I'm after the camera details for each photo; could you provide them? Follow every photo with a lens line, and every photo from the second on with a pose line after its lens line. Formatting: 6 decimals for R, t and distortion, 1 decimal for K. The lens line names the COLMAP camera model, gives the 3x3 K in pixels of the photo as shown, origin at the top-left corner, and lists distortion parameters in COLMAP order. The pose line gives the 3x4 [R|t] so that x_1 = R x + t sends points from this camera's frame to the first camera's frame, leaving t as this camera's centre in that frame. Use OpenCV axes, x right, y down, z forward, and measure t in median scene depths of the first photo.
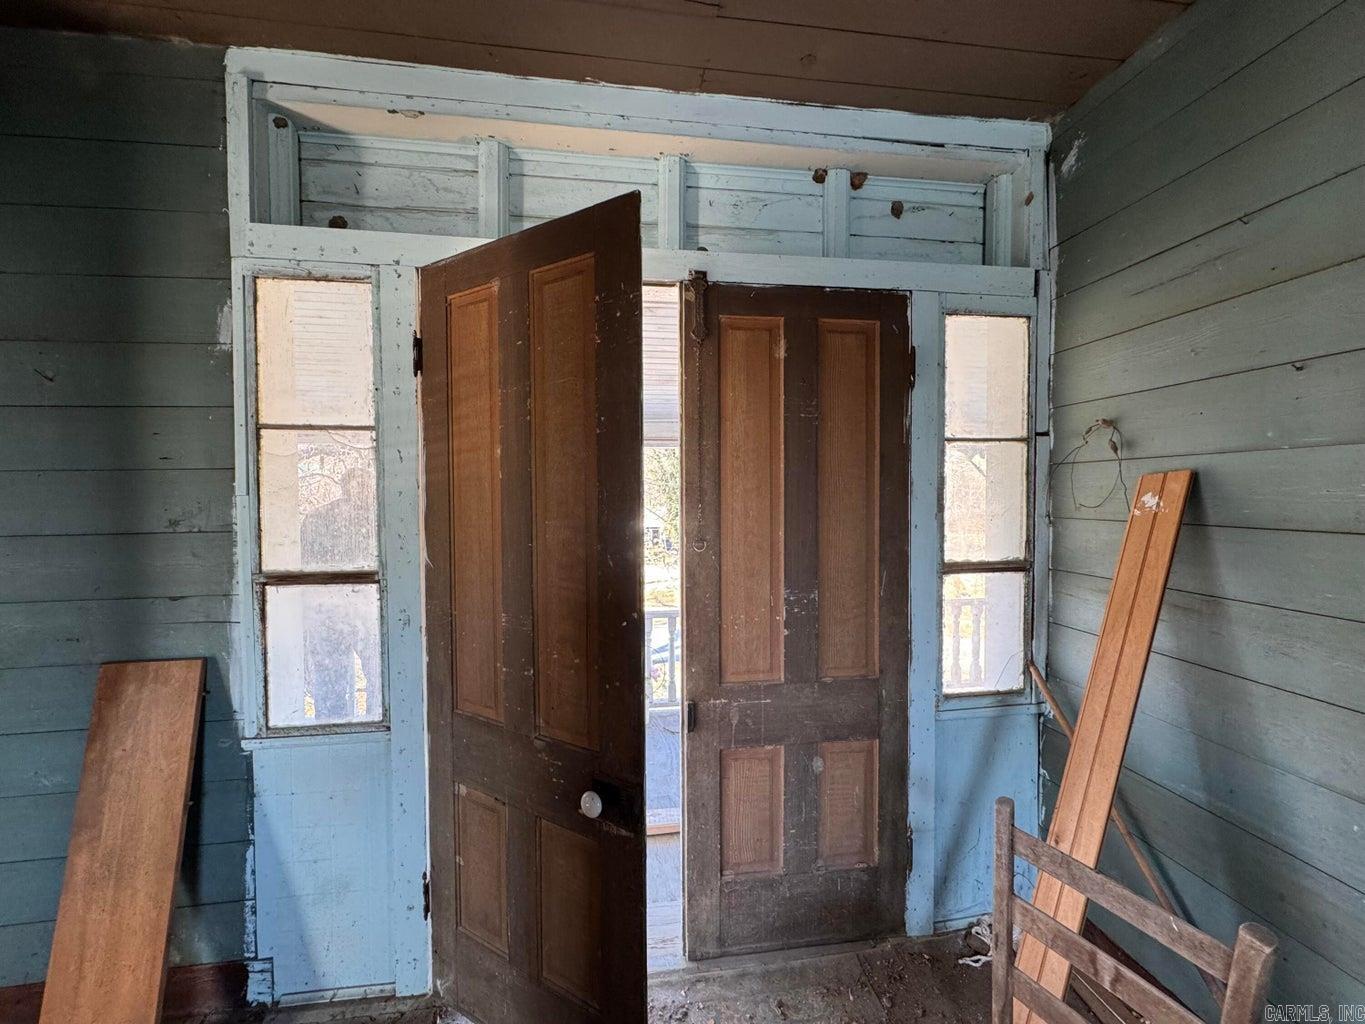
lens RADIAL K [[545.2, 0, 682.5], [0, 545.2, 512.0], [0, 0, 1]] dist [-0.001319, -0.000092]
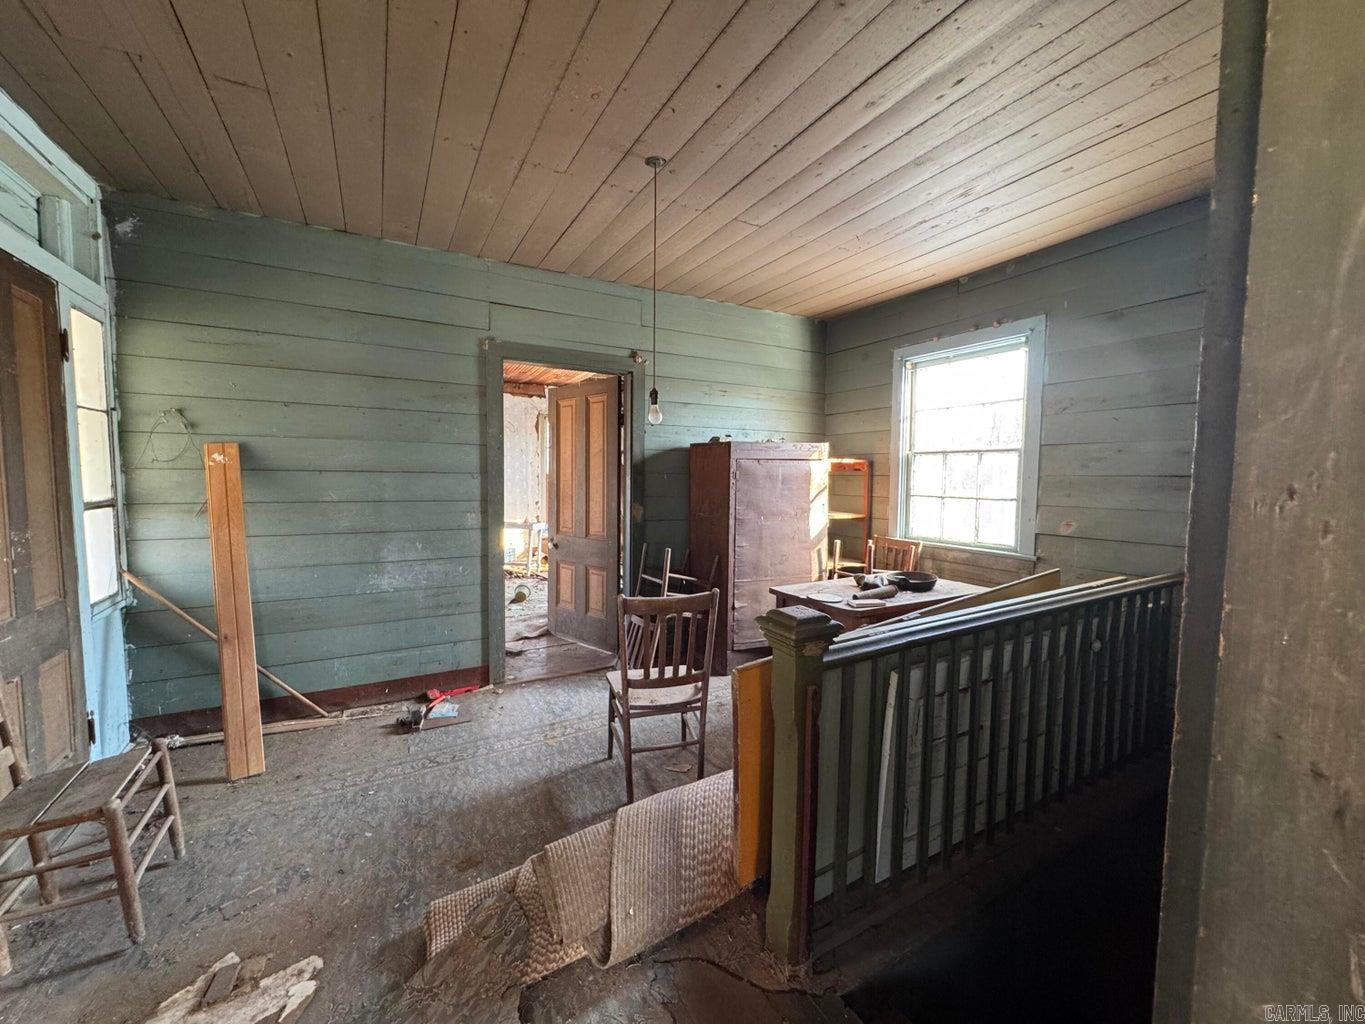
lens RADIAL K [[545.2, 0, 682.5], [0, 545.2, 512.0], [0, 0, 1]] dist [-0.001319, -0.000092]
pose [[-0.360309, -0.057400, 0.931065, -1.243345], [0.023447, 0.997232, 0.070552, 0.060742], [-0.932538, 0.047251, -0.357966, 0.144783]]
